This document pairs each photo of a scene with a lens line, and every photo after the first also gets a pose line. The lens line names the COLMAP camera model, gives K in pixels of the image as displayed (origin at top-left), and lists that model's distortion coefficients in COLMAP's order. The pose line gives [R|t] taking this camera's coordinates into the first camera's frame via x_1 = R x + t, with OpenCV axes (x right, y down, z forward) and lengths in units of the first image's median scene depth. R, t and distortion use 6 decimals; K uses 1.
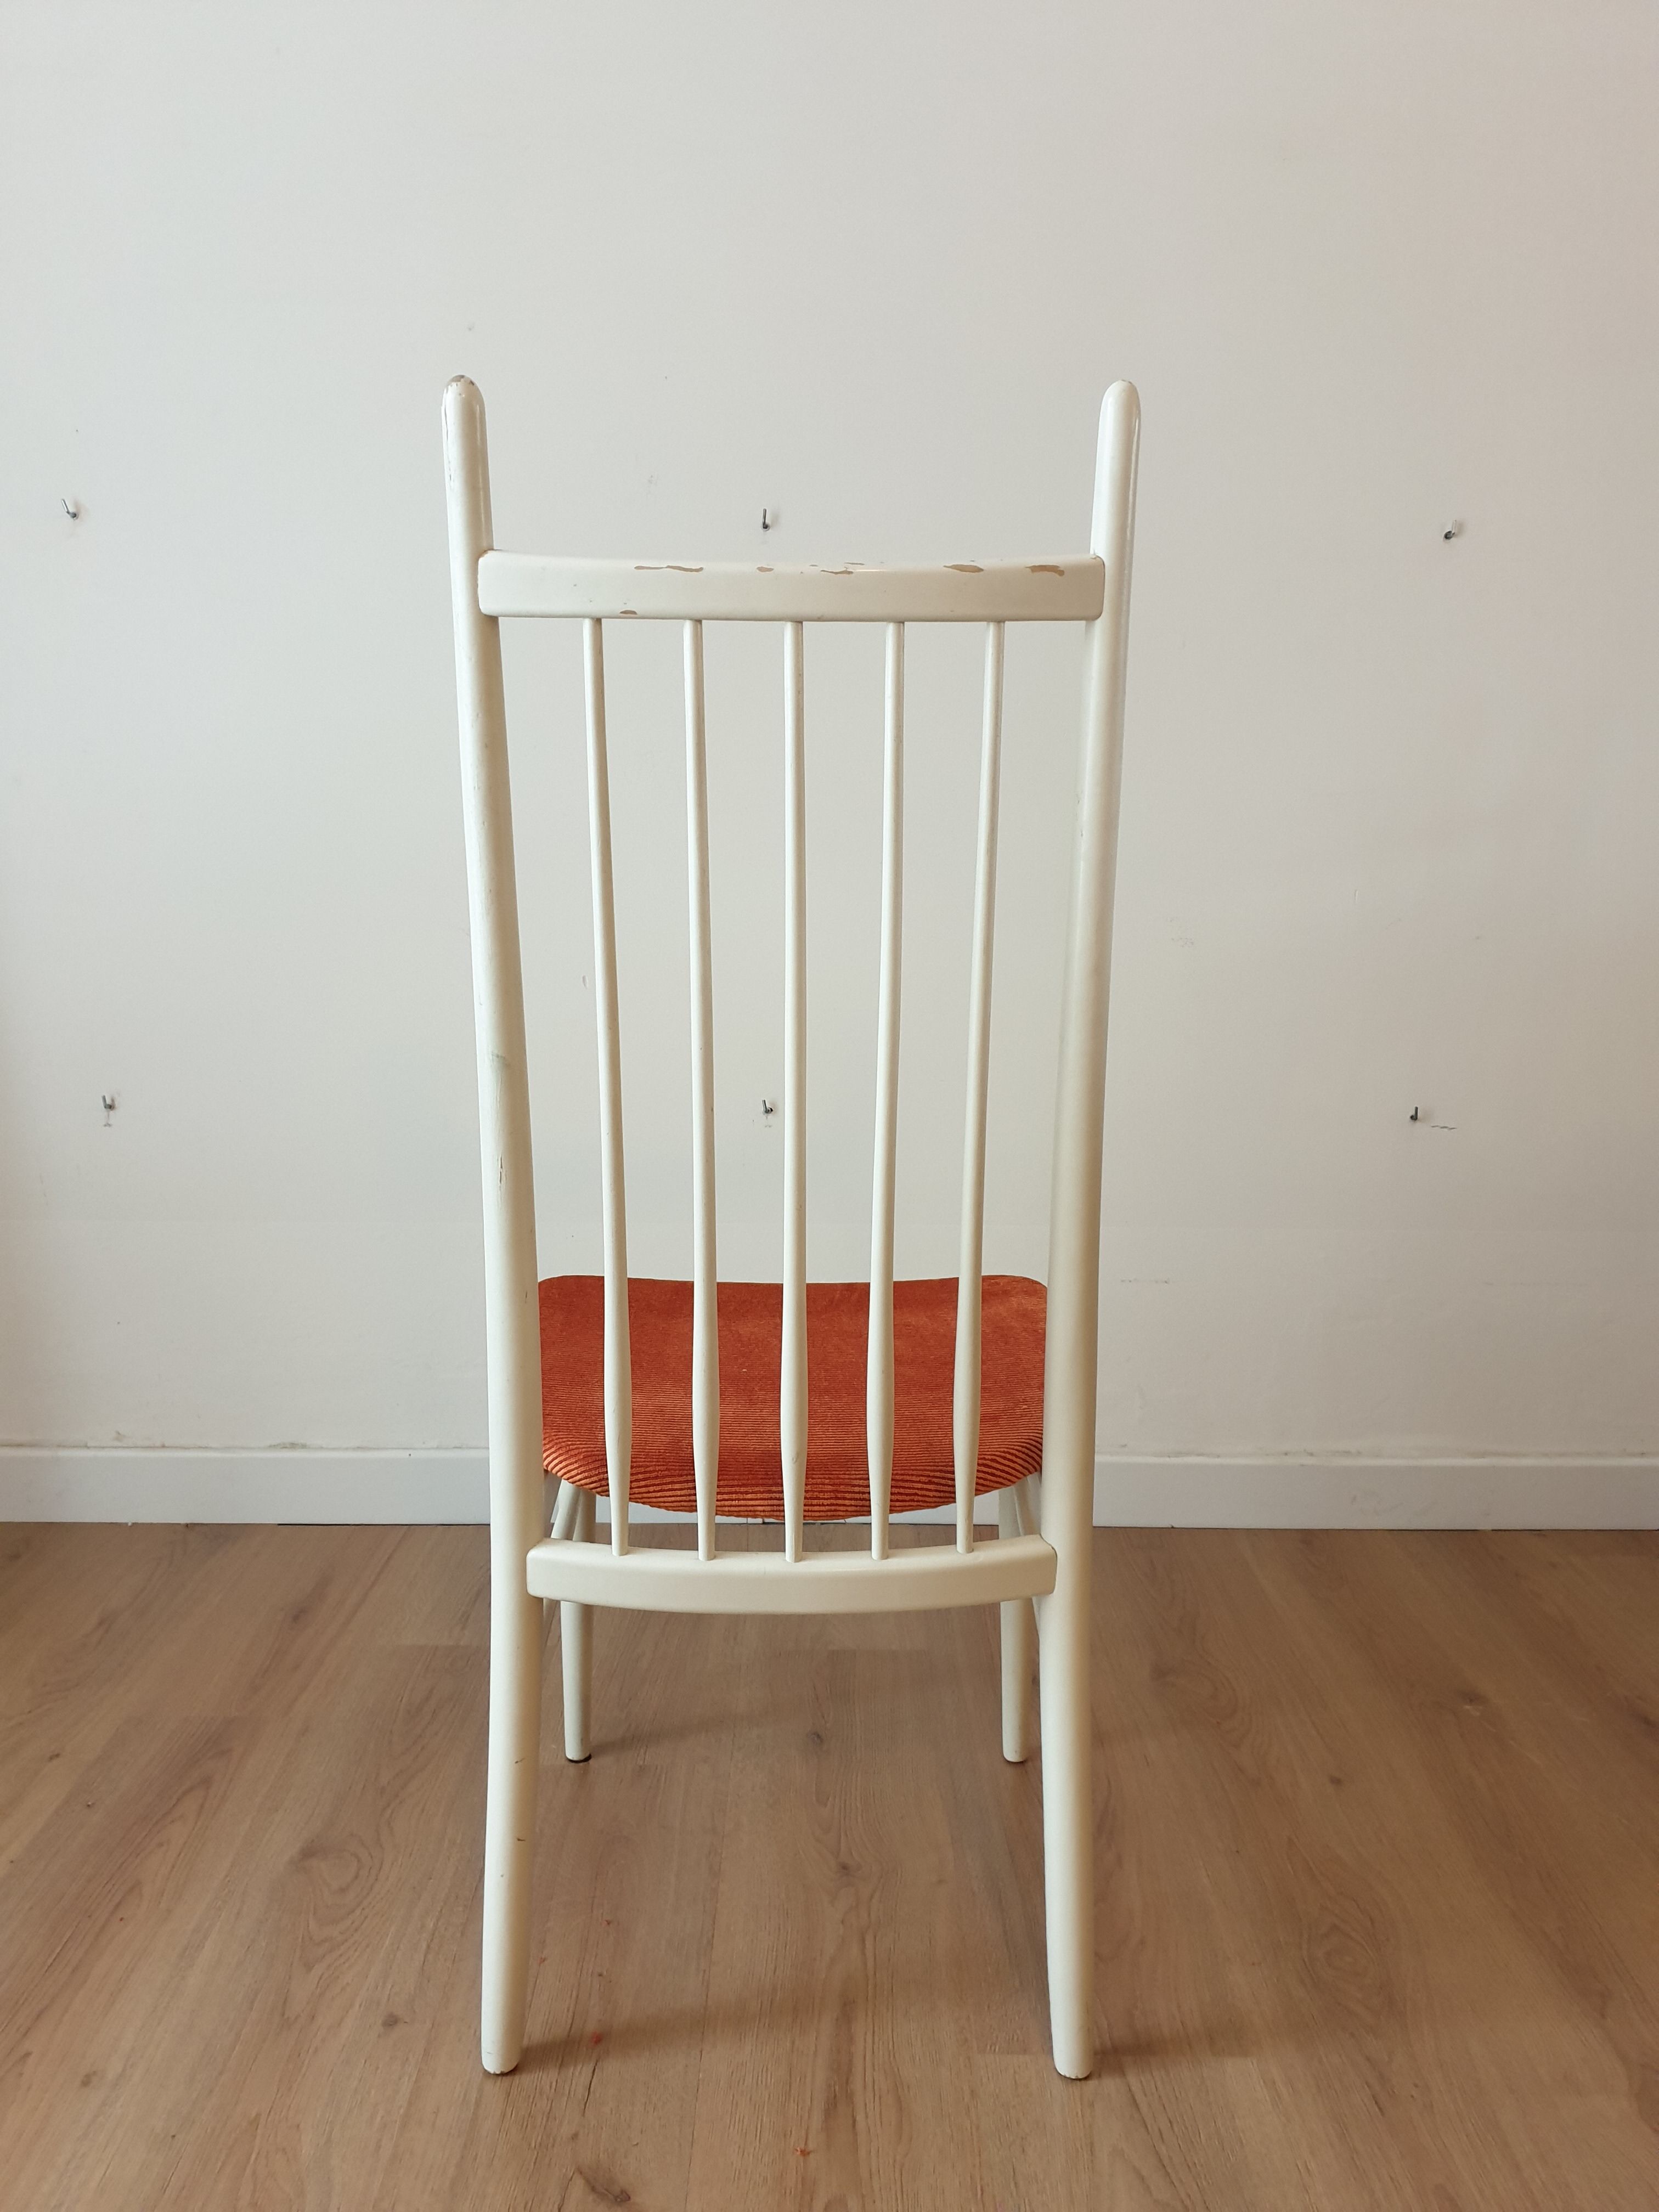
lens RADIAL K [[1706.9, 0, 837.9], [0, 1706.9, 1111.6], [0, 0, 1]] dist [0.003895, 0.020527]
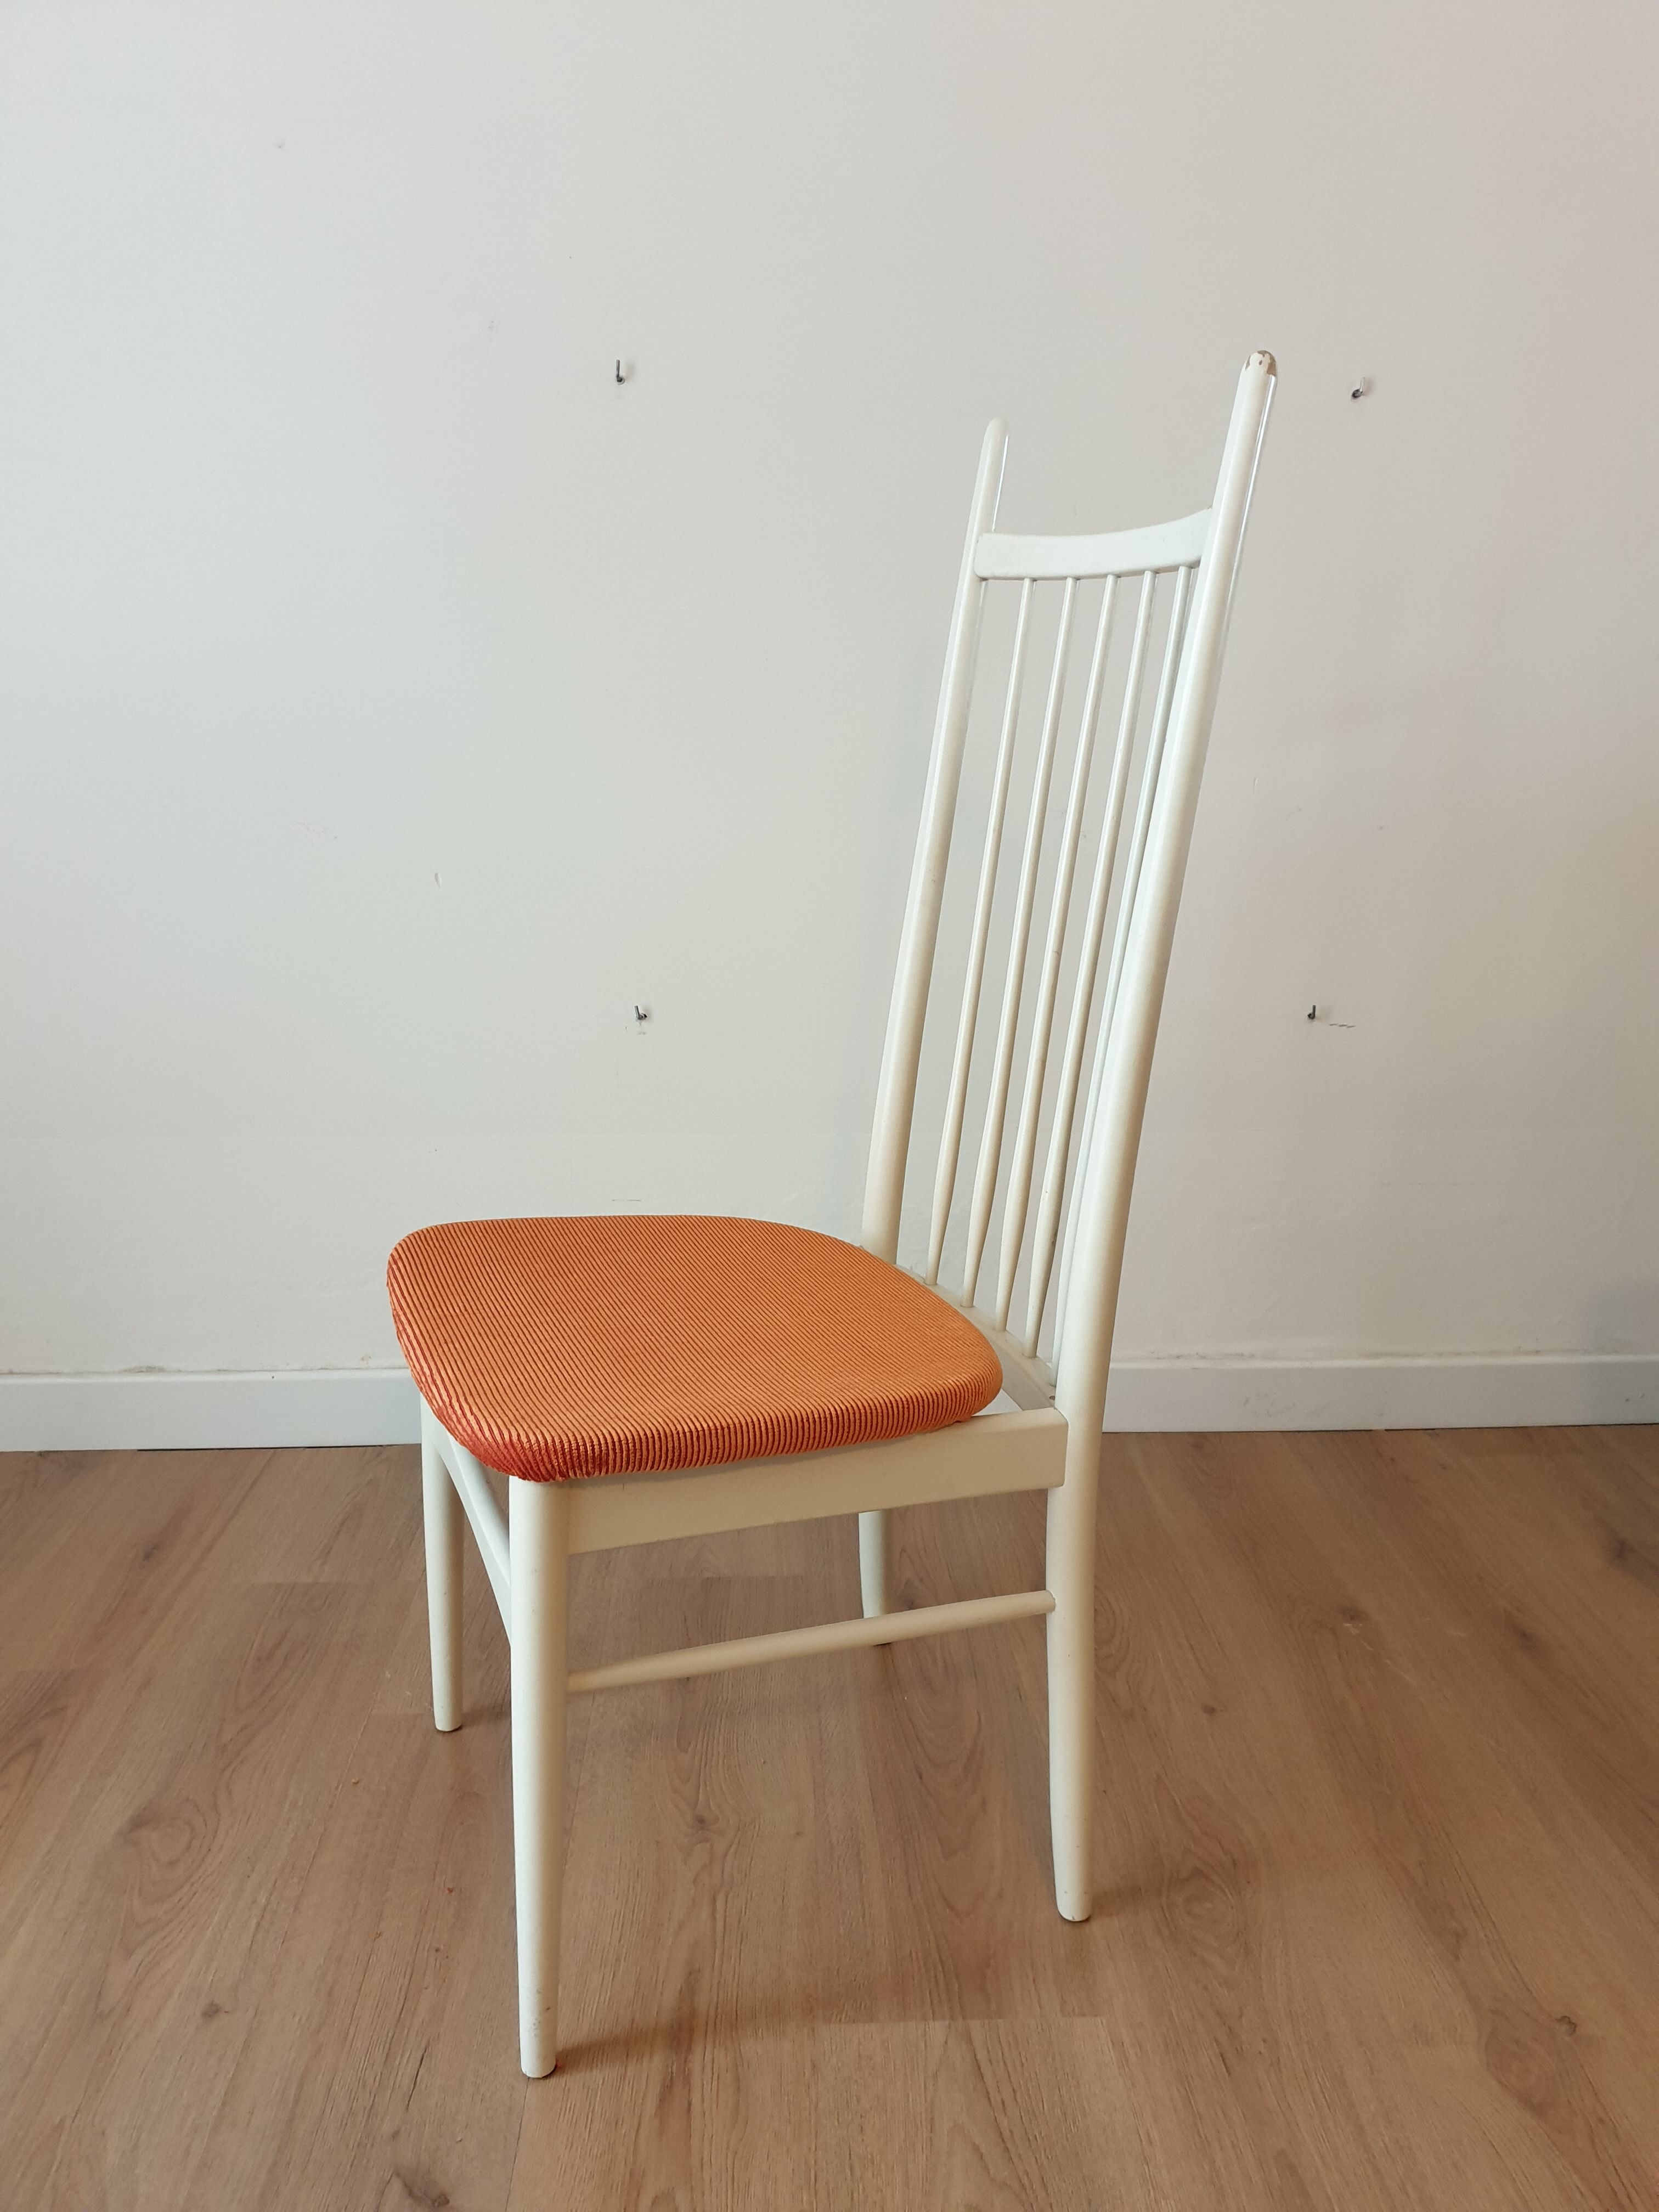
lens RADIAL K [[1706.9, 0, 857.3], [0, 1706.9, 1112.2], [0, 0, 1]] dist [0.003895, 0.020527]
pose [[0.999063, -0.012007, 0.041578, 0.057203], [0.008223, 0.995906, 0.090021, -0.045345], [-0.042489, -0.089595, 0.995072, 0.066397]]
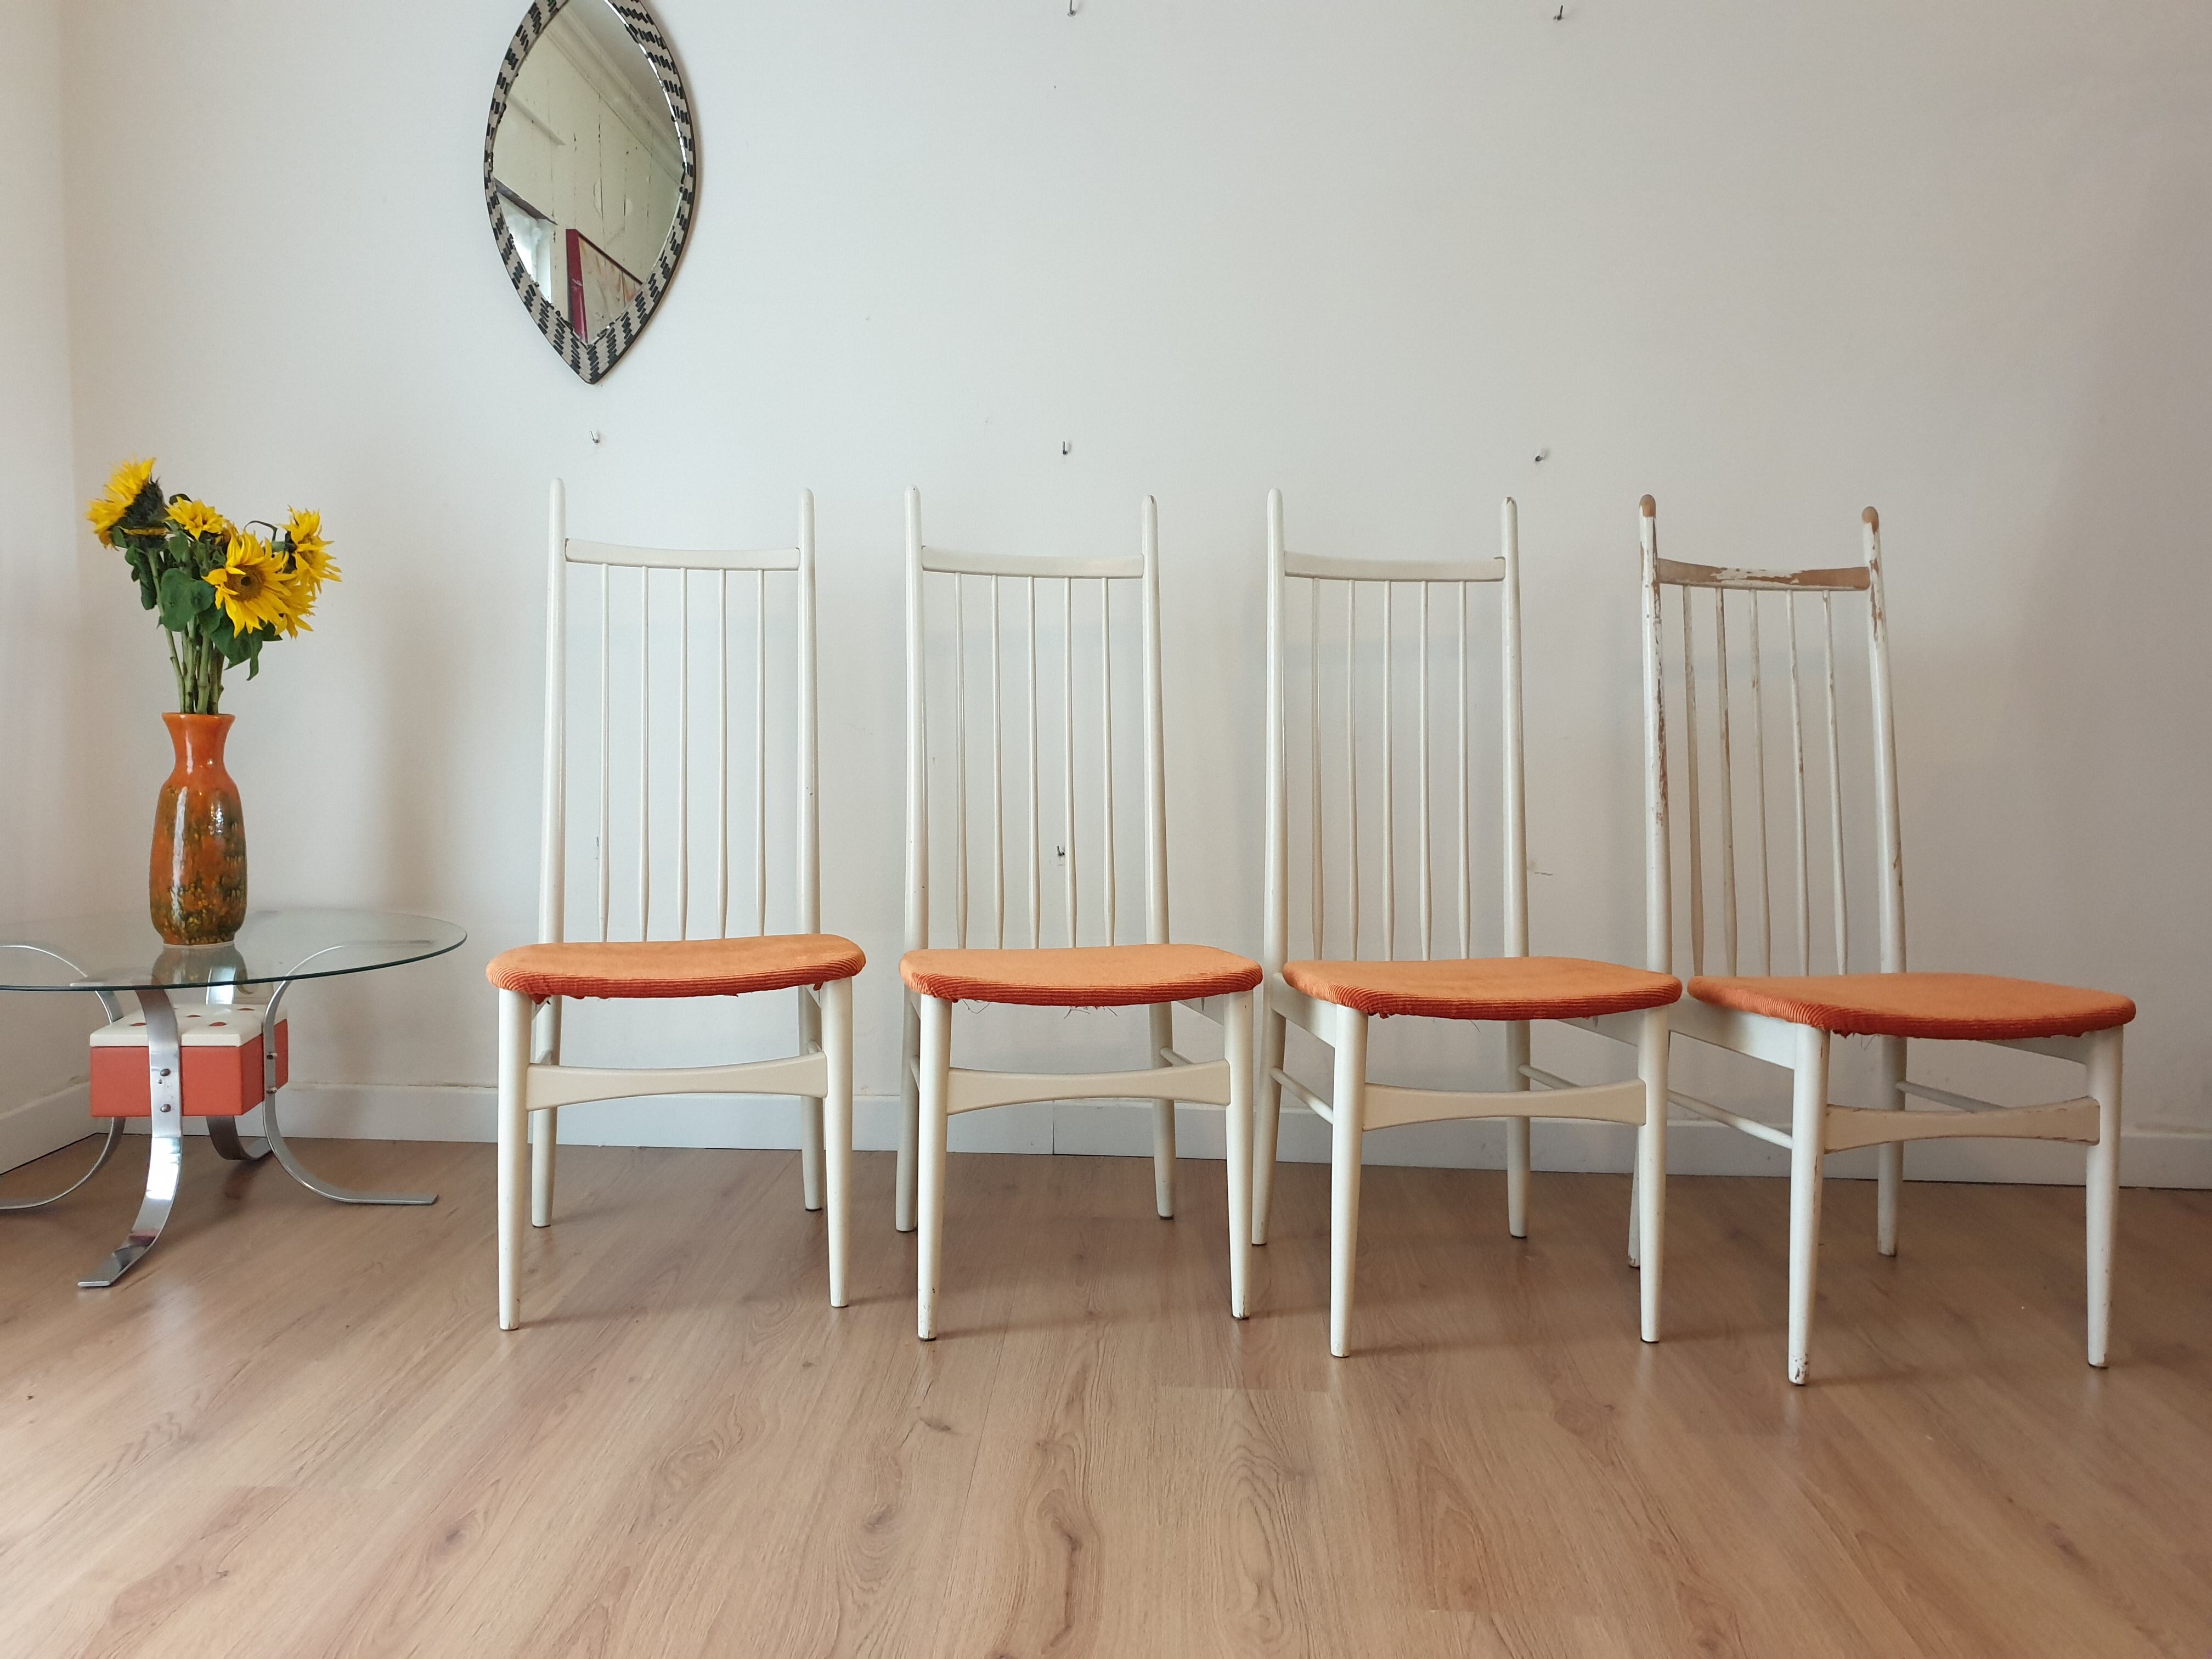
lens RADIAL K [[1706.9, 0, 1116.6], [0, 1706.9, 829.9], [0, 0, 1]] dist [0.003895, 0.020527]
pose [[0.999400, 0.012376, -0.032362, 0.072625], [-0.014663, 0.997338, -0.071422, 0.113767], [0.031392, 0.071854, 0.996921, -0.580926]]
